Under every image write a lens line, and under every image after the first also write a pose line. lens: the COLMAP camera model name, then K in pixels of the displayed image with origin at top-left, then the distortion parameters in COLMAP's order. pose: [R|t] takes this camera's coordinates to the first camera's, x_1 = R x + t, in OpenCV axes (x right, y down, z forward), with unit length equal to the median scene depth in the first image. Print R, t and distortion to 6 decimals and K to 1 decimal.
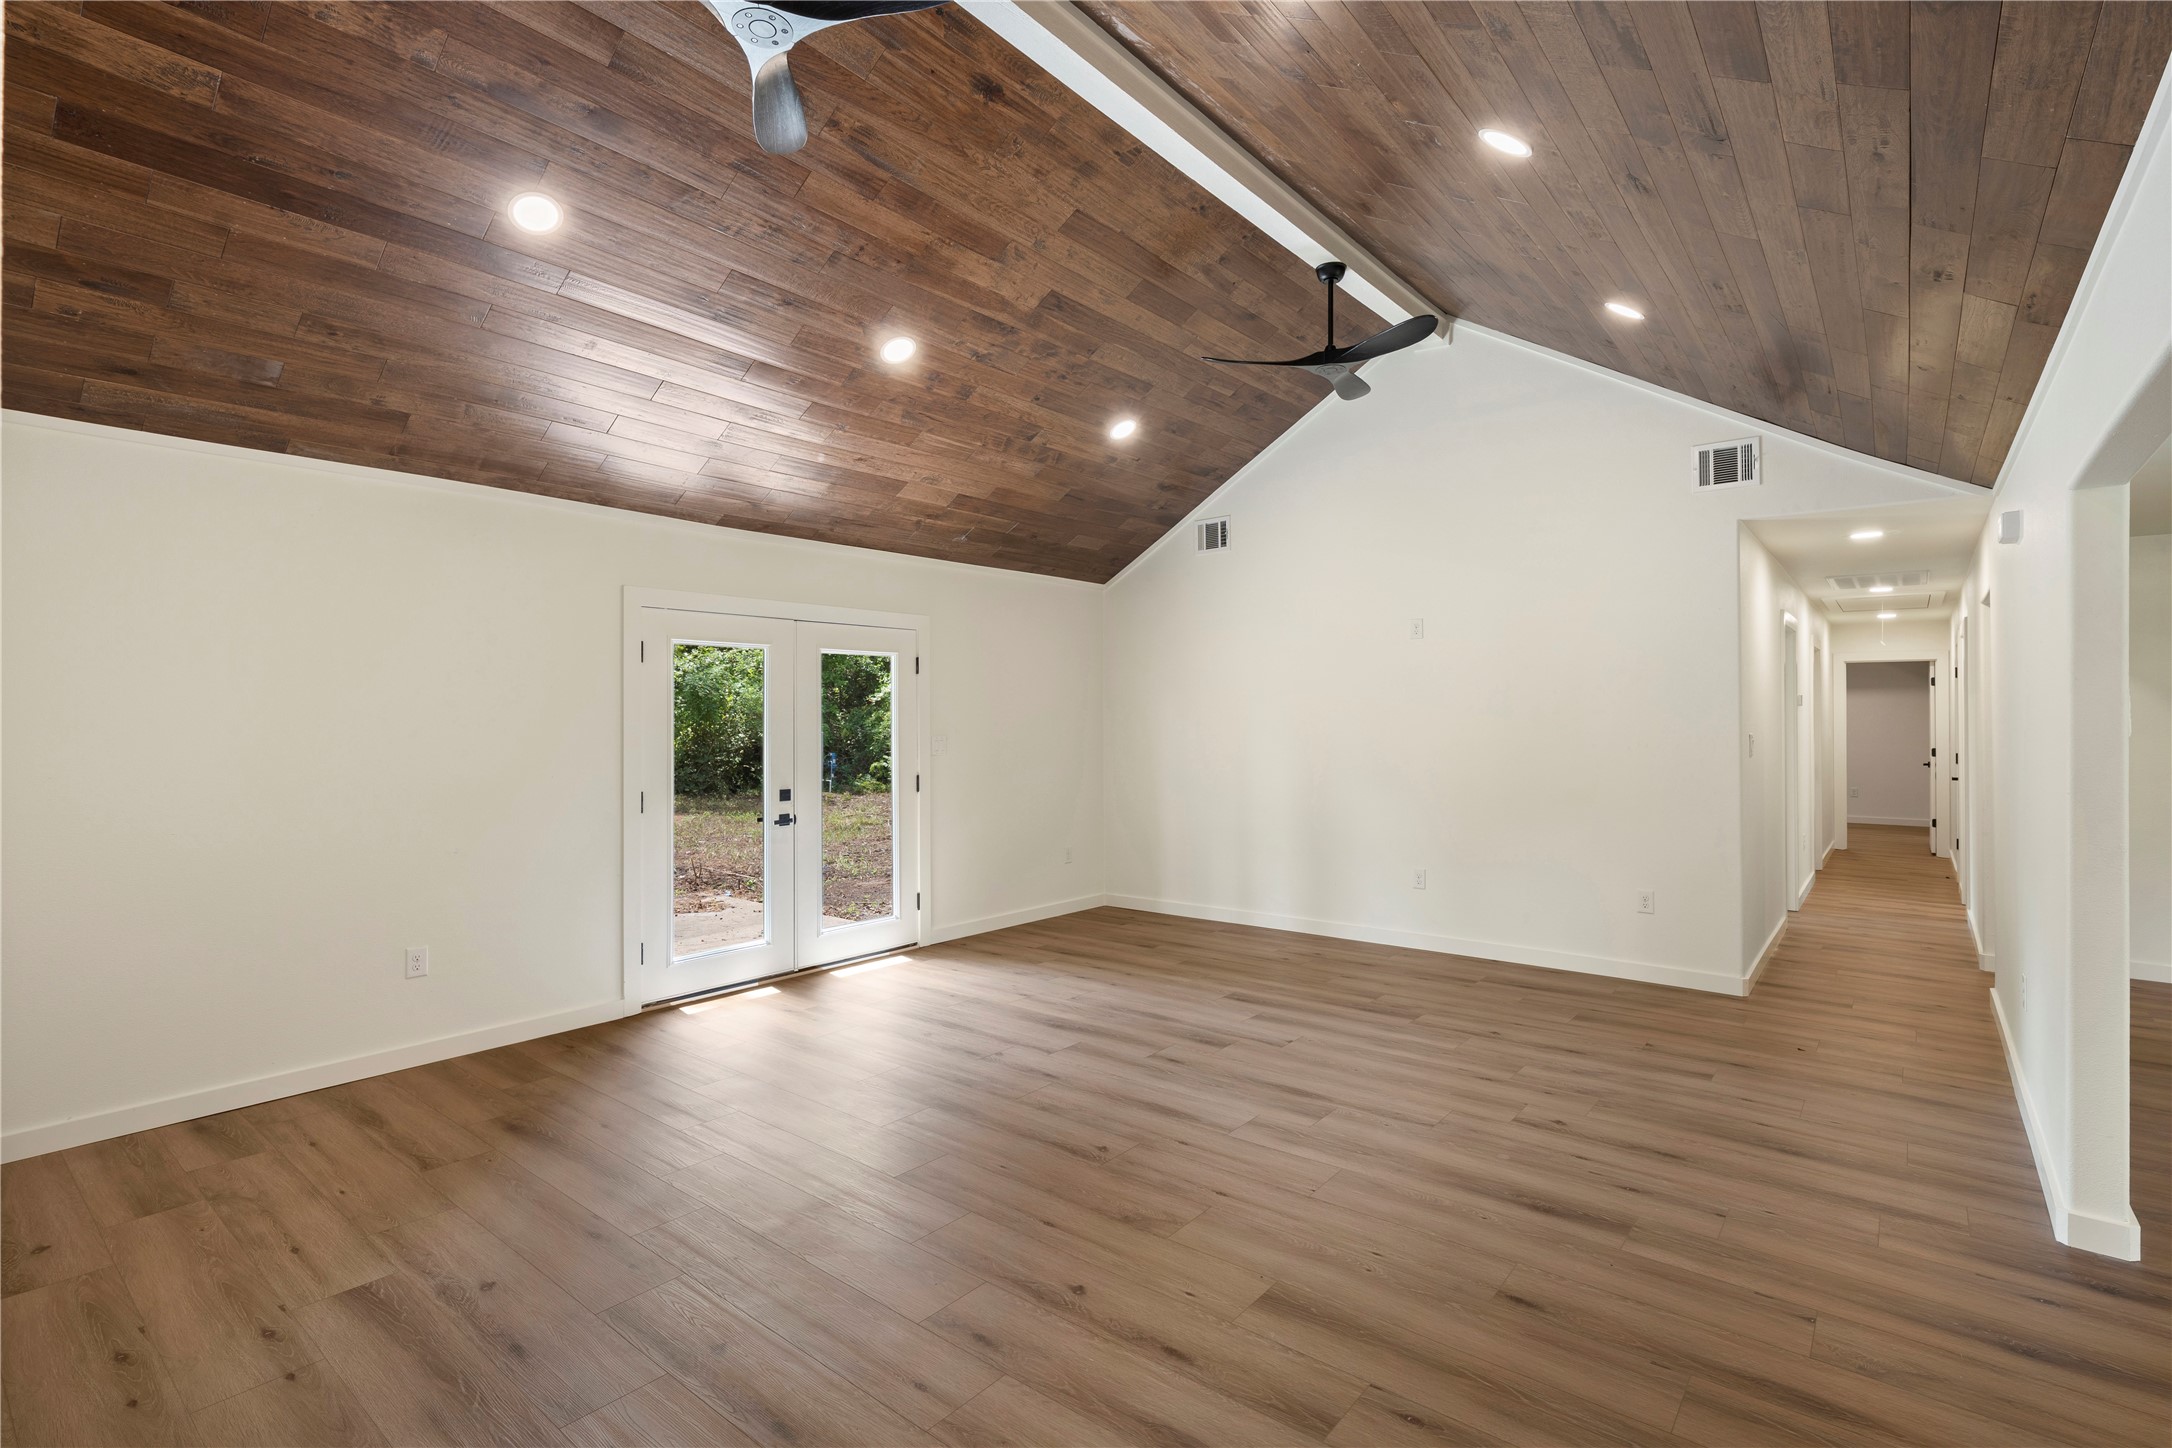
lens RADIAL K [[1015.6, 0, 1096.9], [0, 1015.6, 717.4], [0, 0, 1]] dist [0.009198, -0.001019]
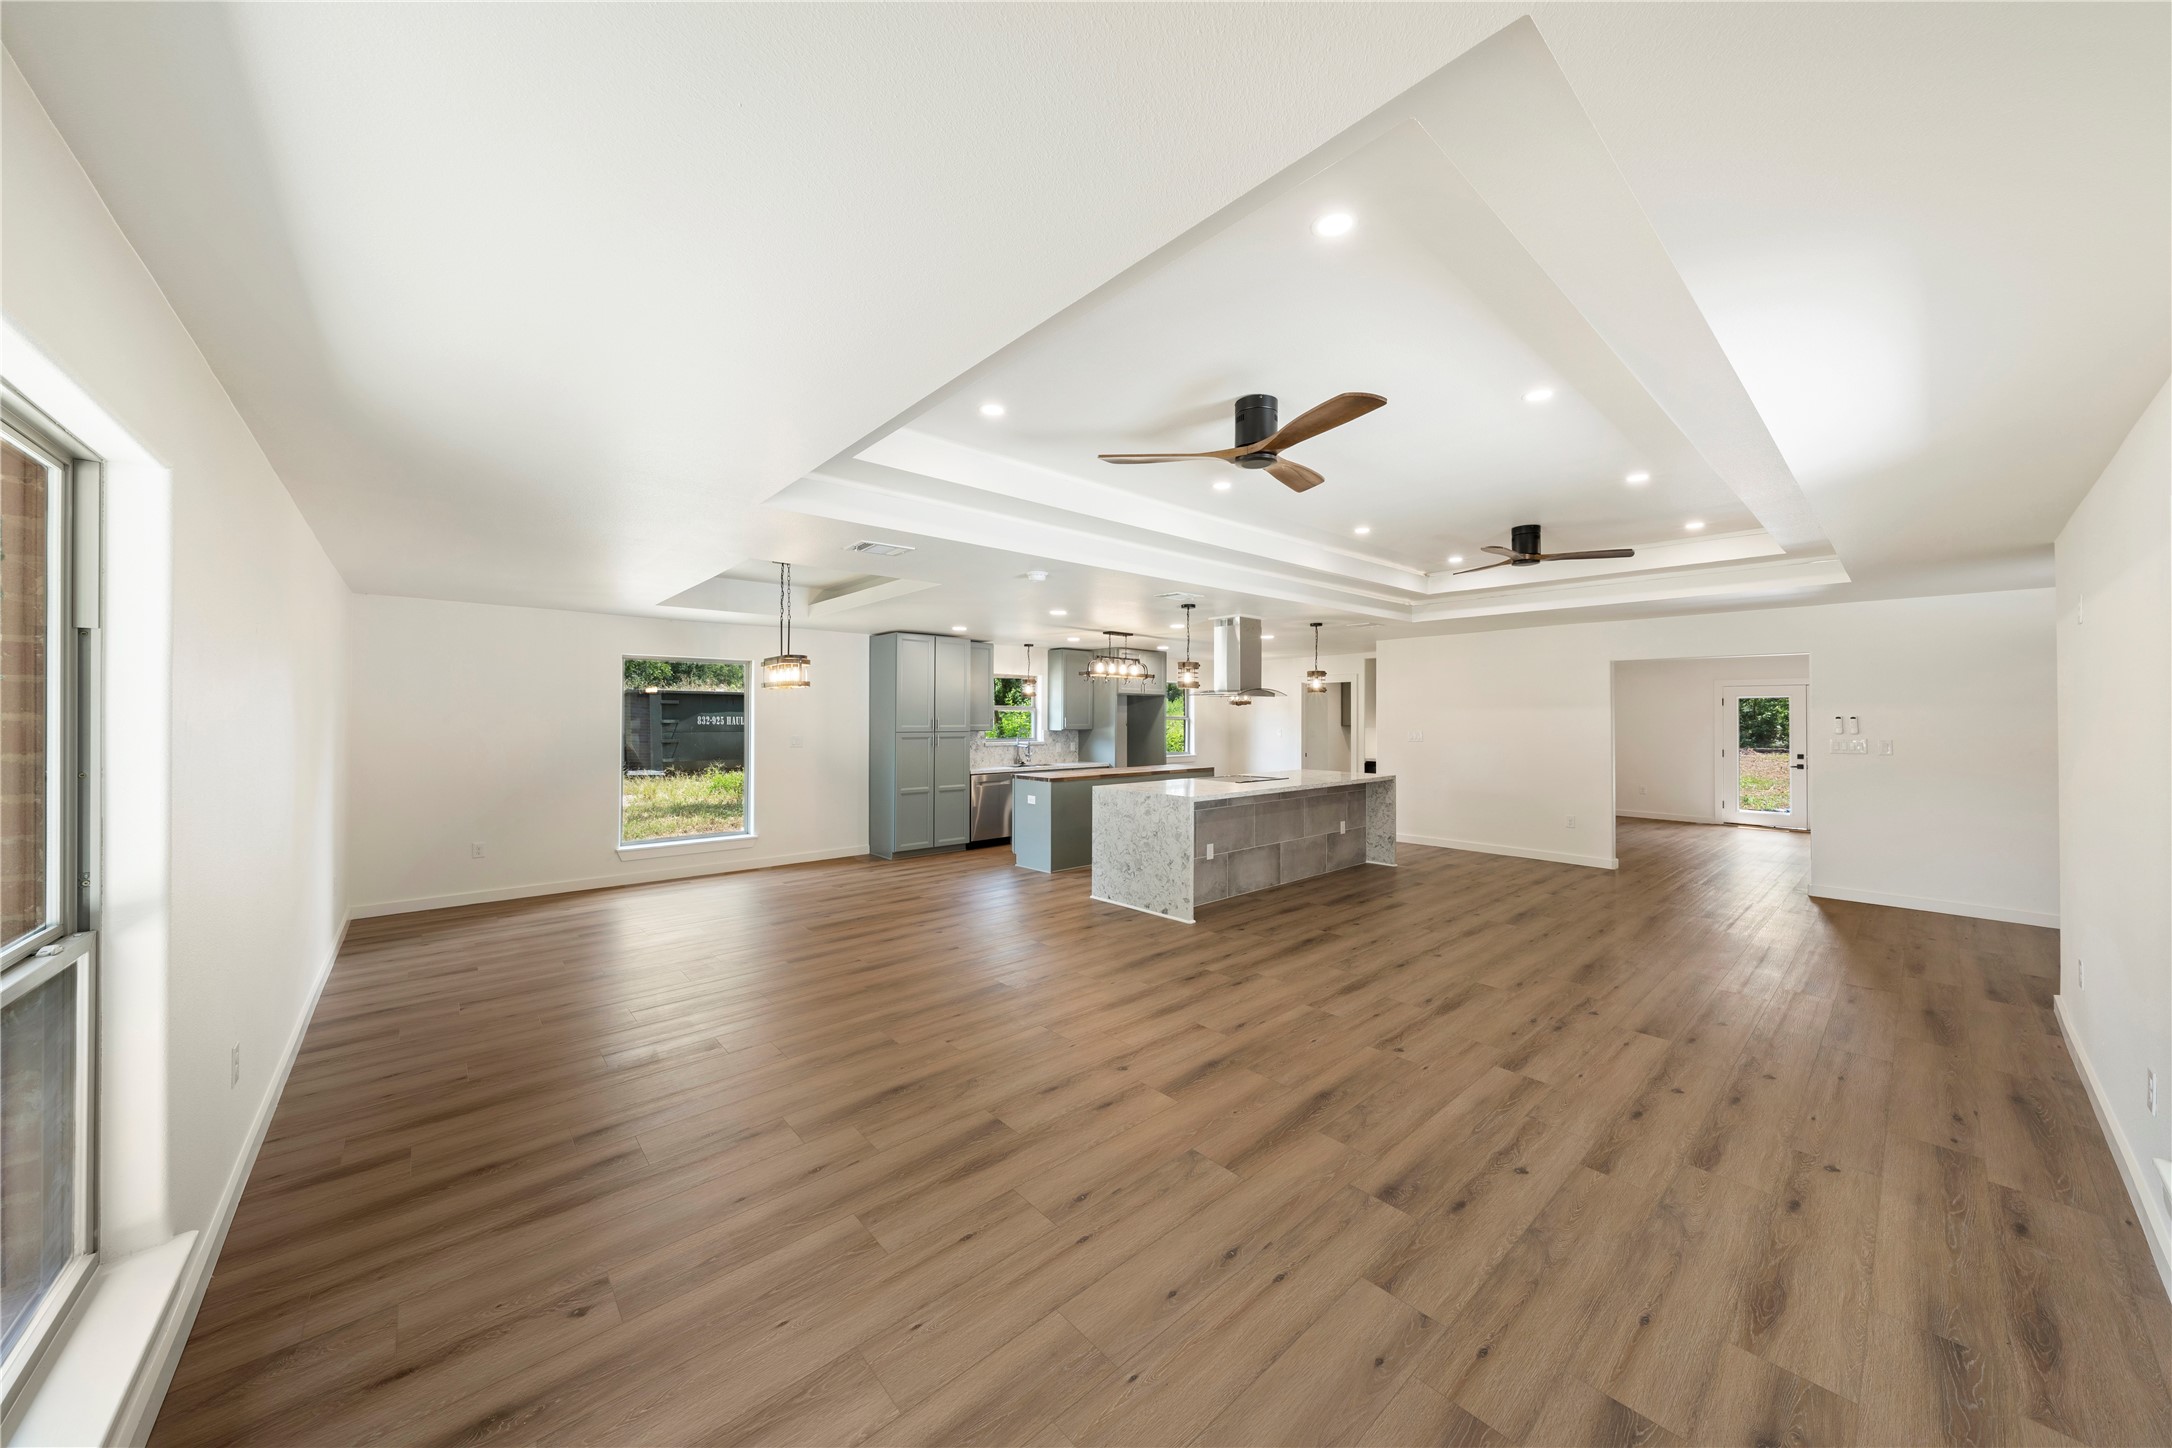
lens RADIAL K [[739.5, 0, 1092.8], [0, 739.5, 718.9], [0, 0, 1]] dist [-0.001845, 0.000687]
pose [[-0.169215, -0.000376, -0.985579, 2.317374], [-0.007854, 0.999969, 0.000967, -0.005913], [0.985548, 0.007904, -0.169213, -0.529796]]
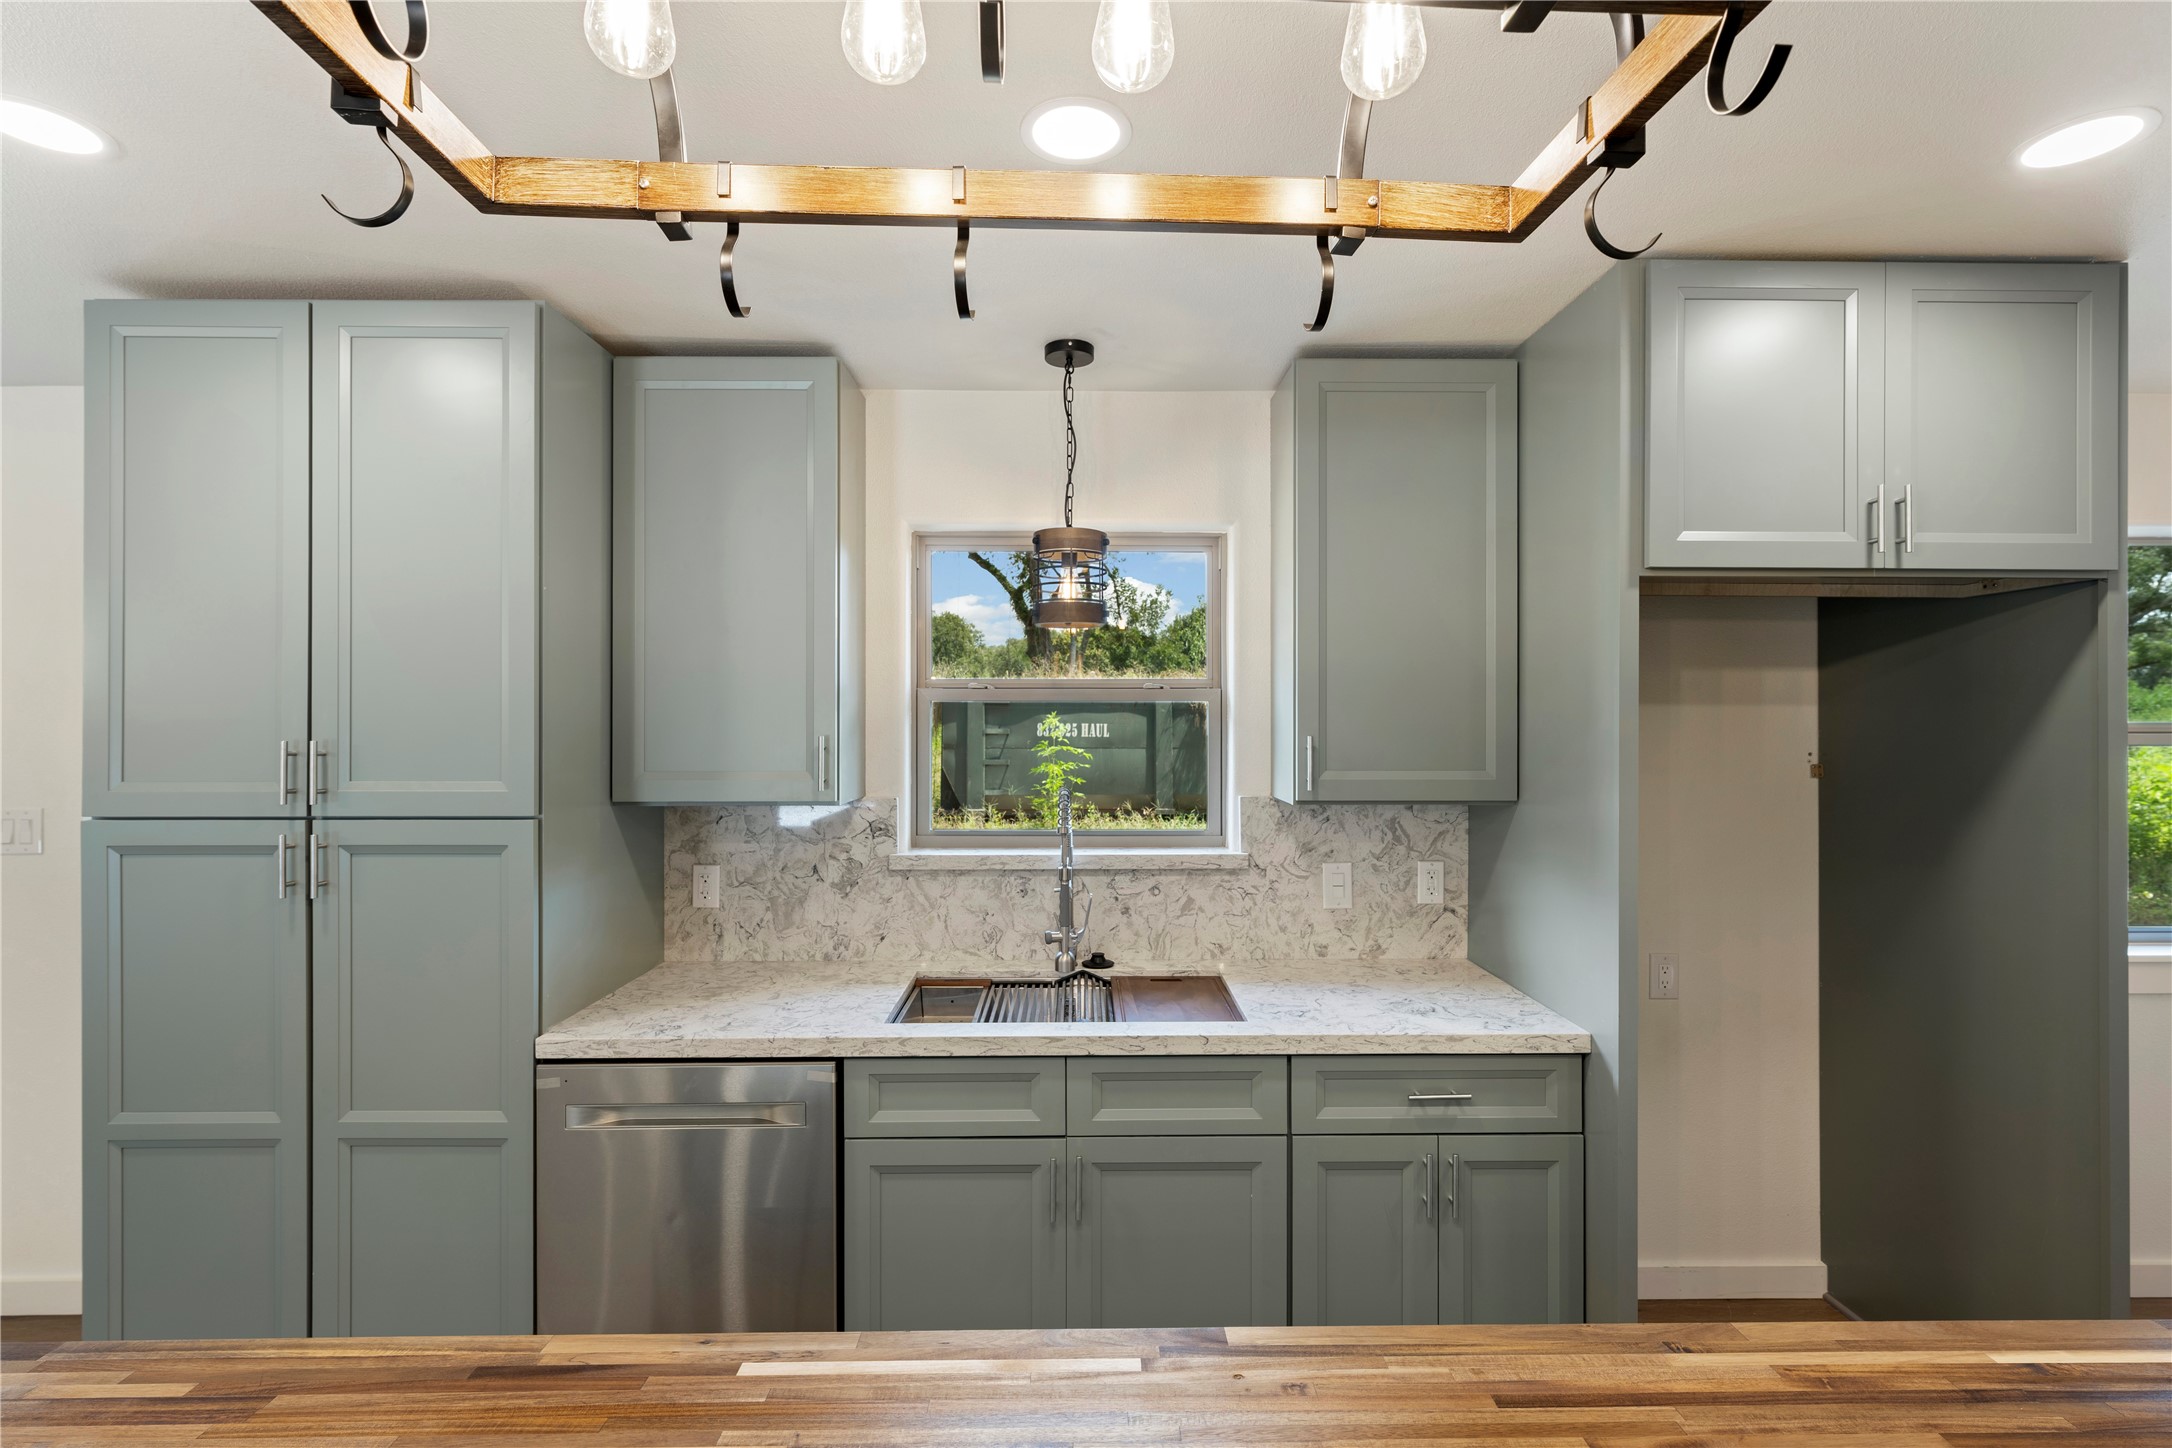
lens RADIAL K [[1015.6, 0, 1091.9], [0, 1015.6, 712.8], [0, 0, 1]] dist [0.009198, -0.001019]
pose [[-0.772700, -0.003426, -0.634762, 0.525293], [-0.002235, 0.999994, -0.002677, -0.017774], [0.634768, -0.000650, -0.772703, -0.642357]]
